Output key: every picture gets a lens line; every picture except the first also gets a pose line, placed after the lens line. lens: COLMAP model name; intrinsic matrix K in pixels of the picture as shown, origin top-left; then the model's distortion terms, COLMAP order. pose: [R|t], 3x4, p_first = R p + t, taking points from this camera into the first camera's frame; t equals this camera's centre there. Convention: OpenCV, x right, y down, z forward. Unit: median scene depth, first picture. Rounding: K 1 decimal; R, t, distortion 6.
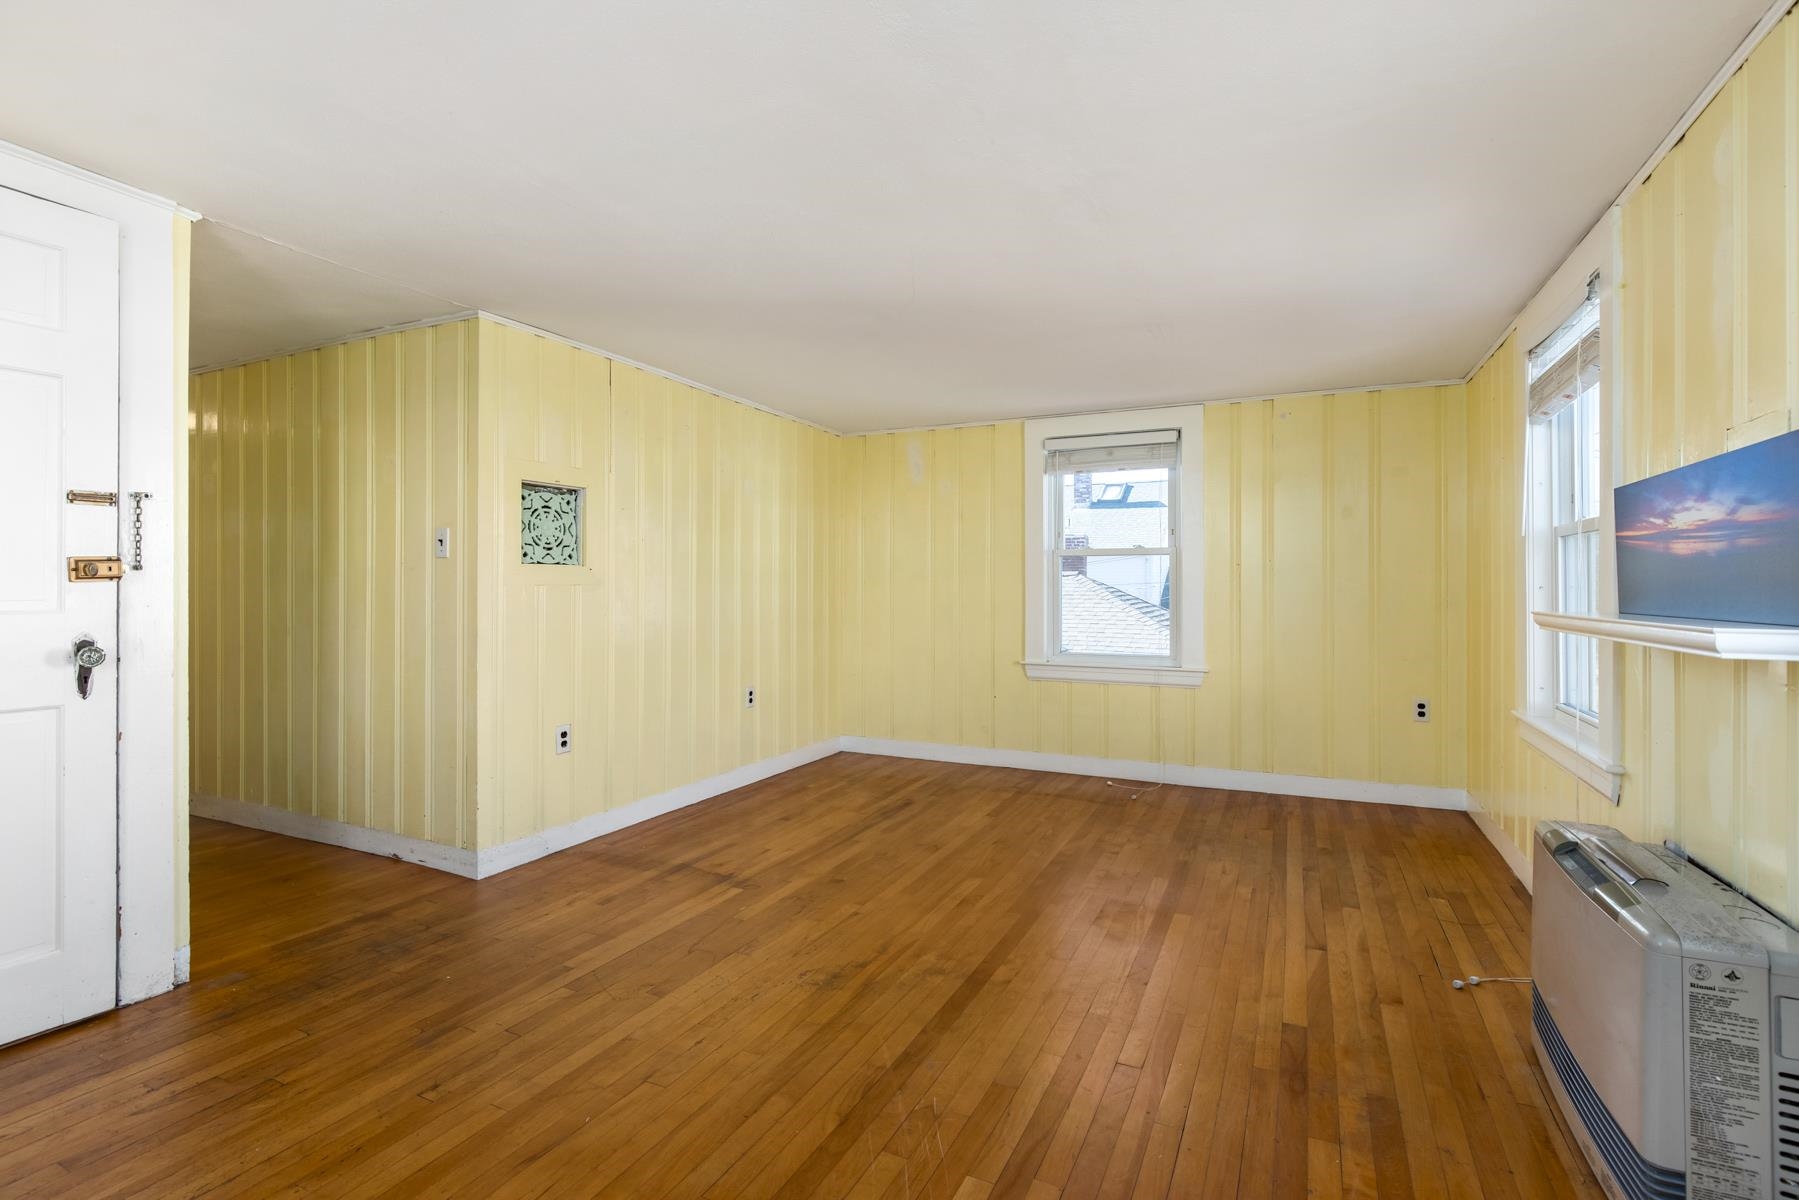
lens RADIAL K [[835.5, 0, 885.5], [0, 835.5, 594.1], [0, 0, 1]] dist [0.001453, -0.000486]
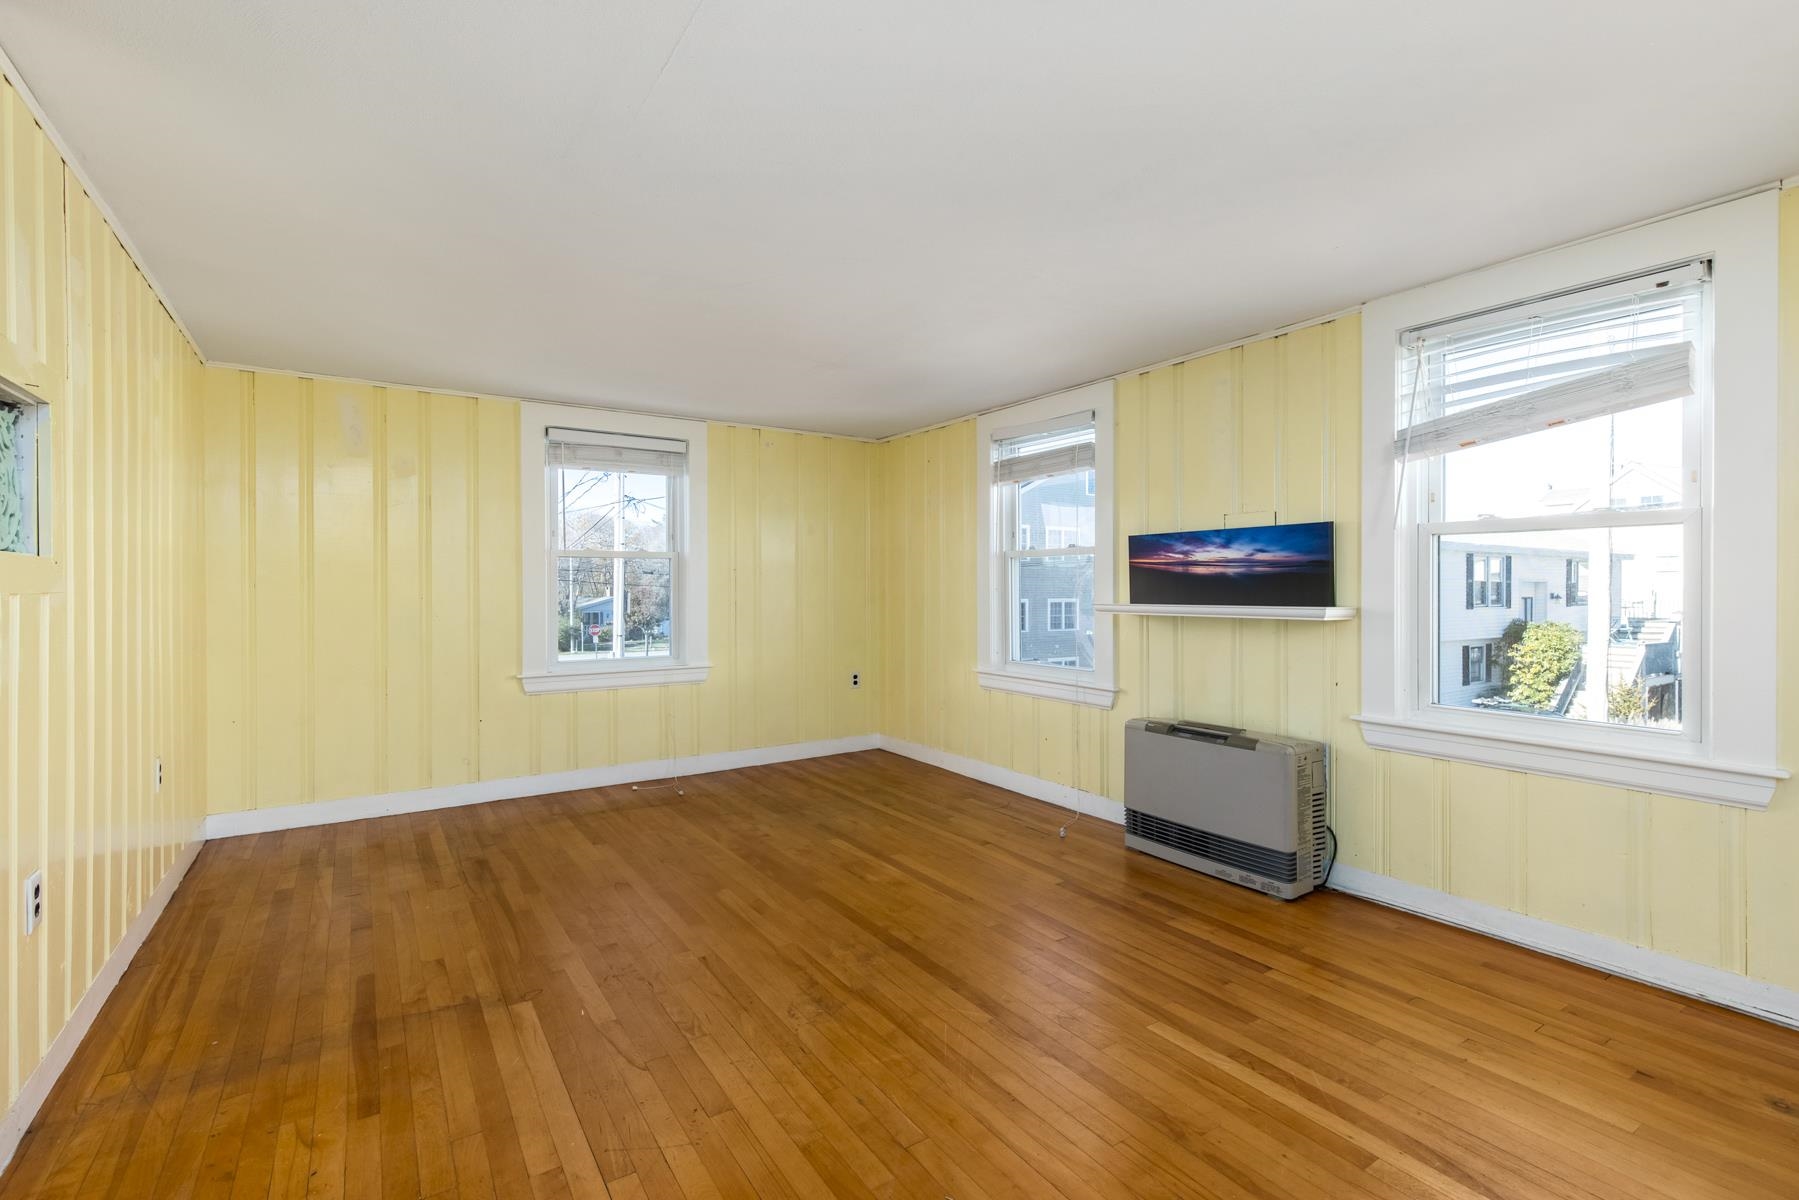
lens RADIAL K [[832.8, 0, 909.1], [0, 832.8, 596.9], [0, 0, 1]] dist [0.008694, 0.000321]
pose [[0.499618, -0.013279, 0.866144, -0.637140], [0.010576, 0.999901, 0.009229, -0.009021], [-0.866182, 0.004549, 0.499709, 0.332016]]
